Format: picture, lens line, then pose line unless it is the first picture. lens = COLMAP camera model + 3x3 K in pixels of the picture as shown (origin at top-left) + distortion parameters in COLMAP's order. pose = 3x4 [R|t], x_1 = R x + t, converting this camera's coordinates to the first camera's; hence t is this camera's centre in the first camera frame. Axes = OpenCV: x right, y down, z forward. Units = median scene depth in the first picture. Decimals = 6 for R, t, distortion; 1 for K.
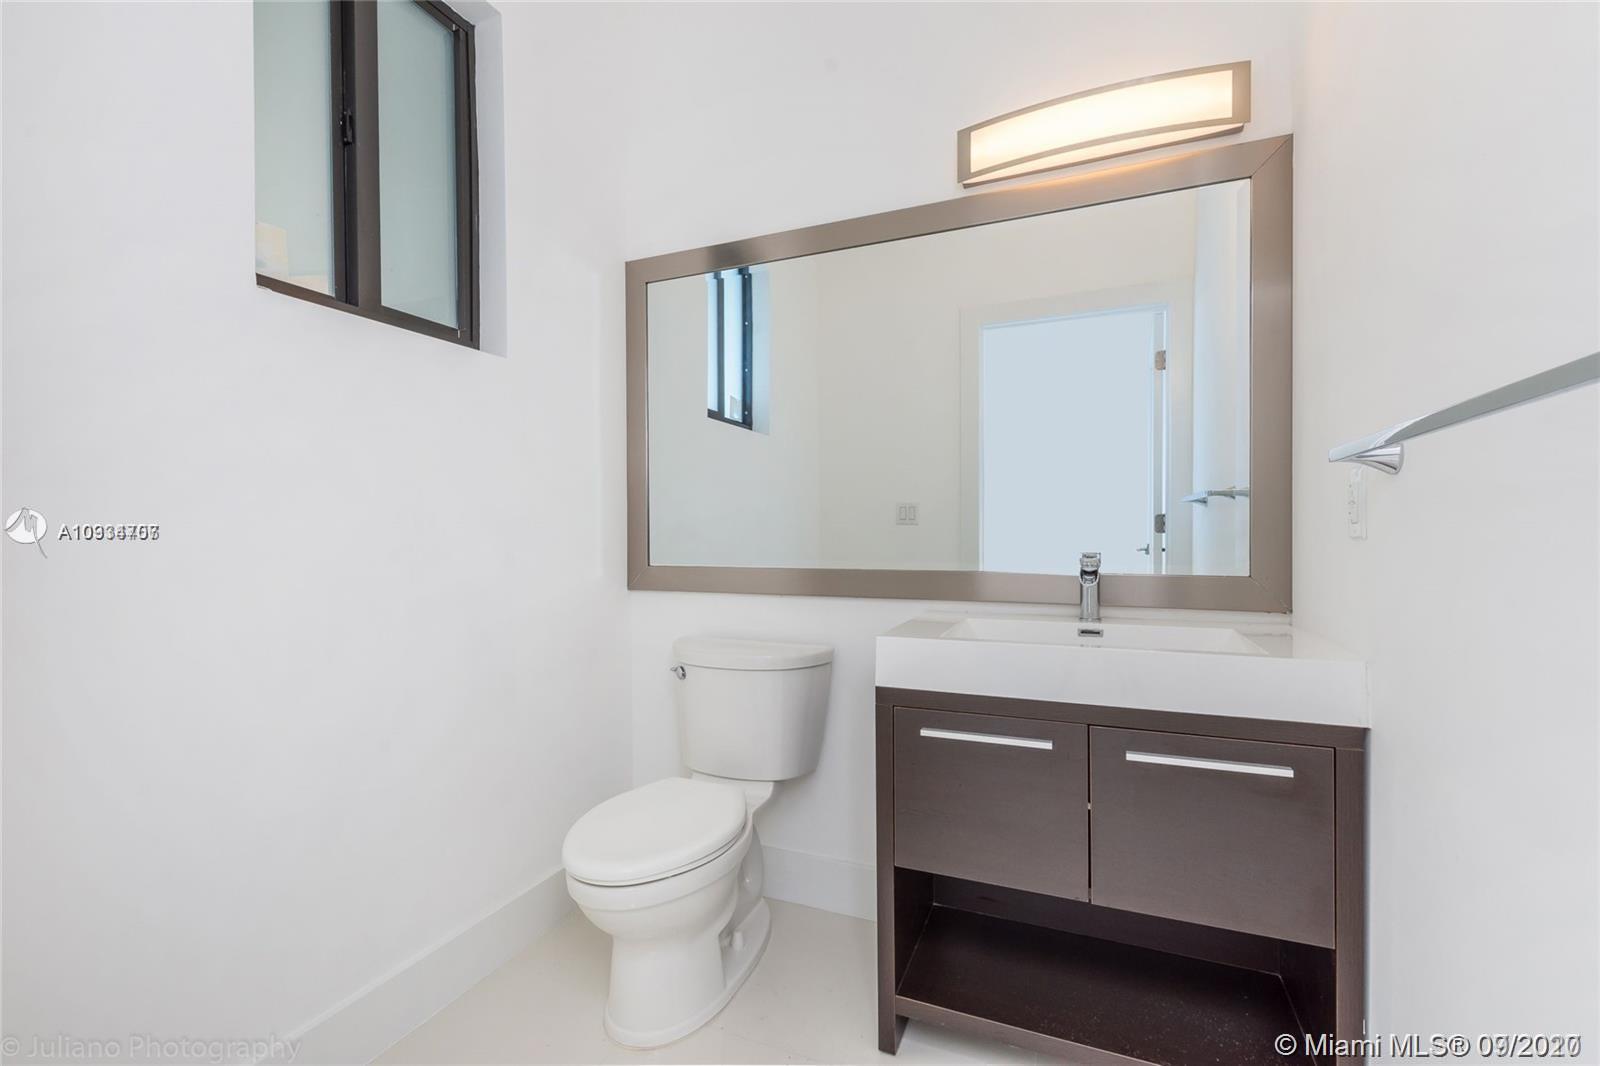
lens RADIAL K [[686.3, 0, 795.1], [0, 686.3, 537.5], [0, 0, 1]] dist [0.003542, 0.000055]
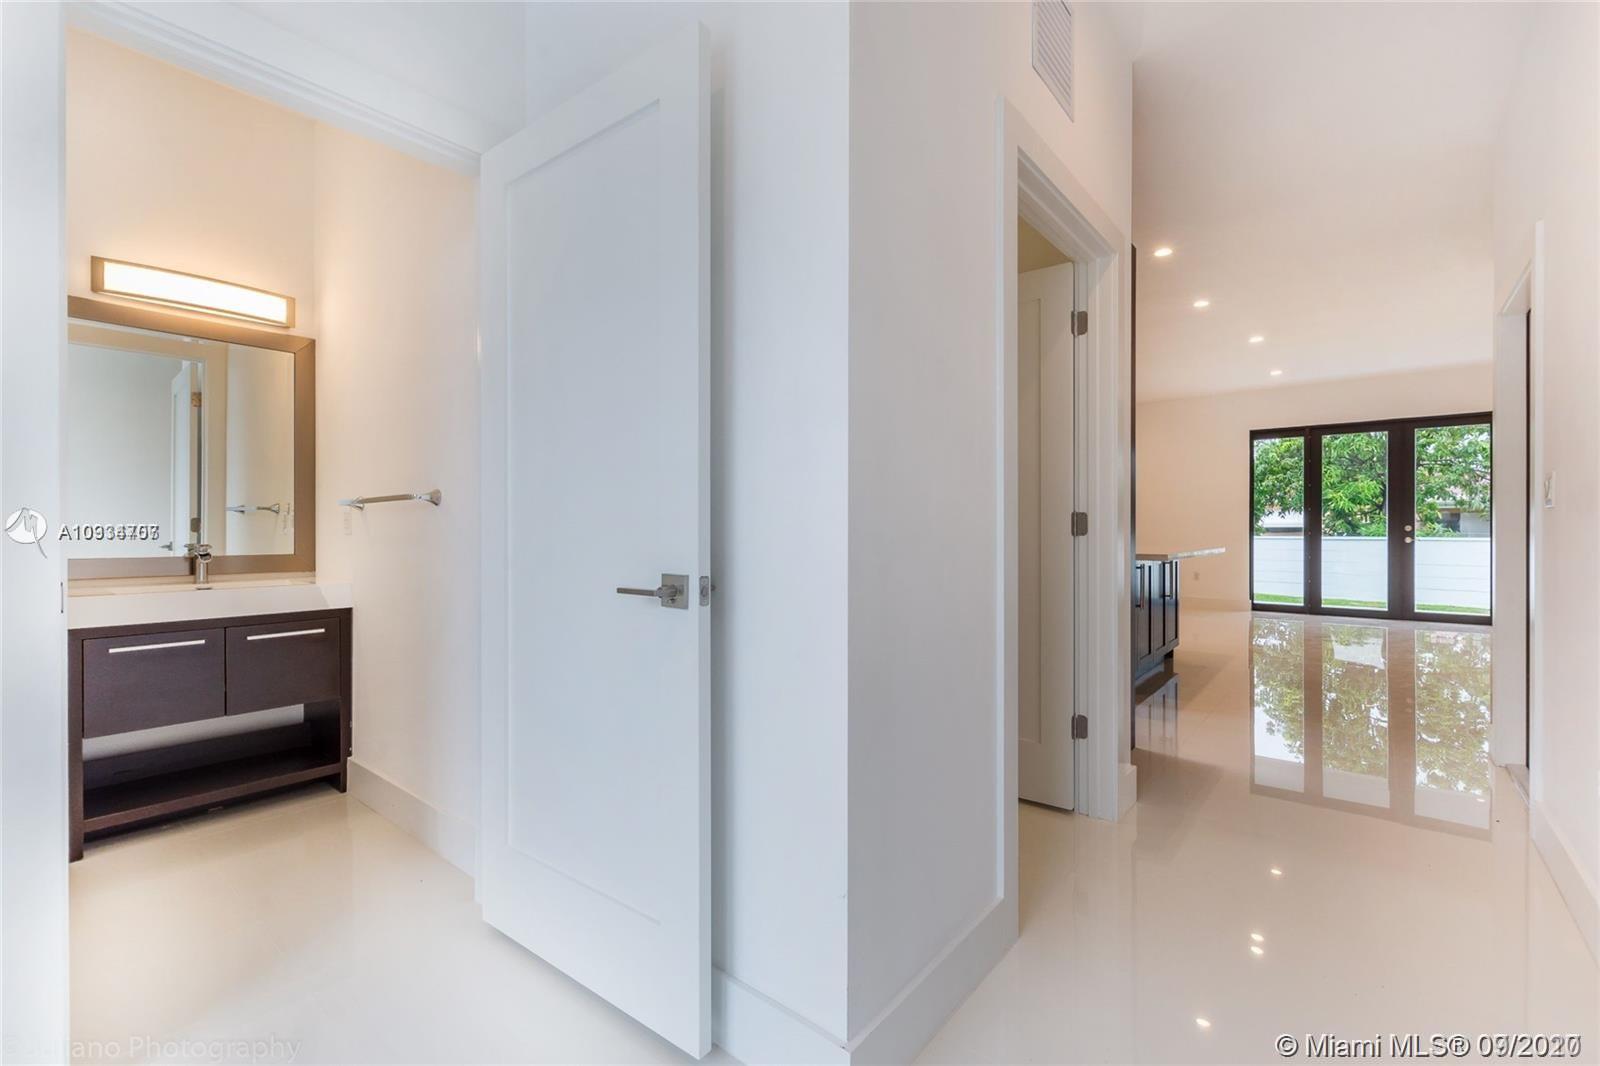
lens RADIAL K [[686.3, 0, 792.7], [0, 686.3, 534.0], [0, 0, 1]] dist [0.003542, 0.000055]
pose [[0.277466, -0.004077, 0.960727, -0.863037], [-0.000081, 0.999991, 0.004267, -0.010015], [-0.960735, -0.001262, 0.277463, -0.951693]]
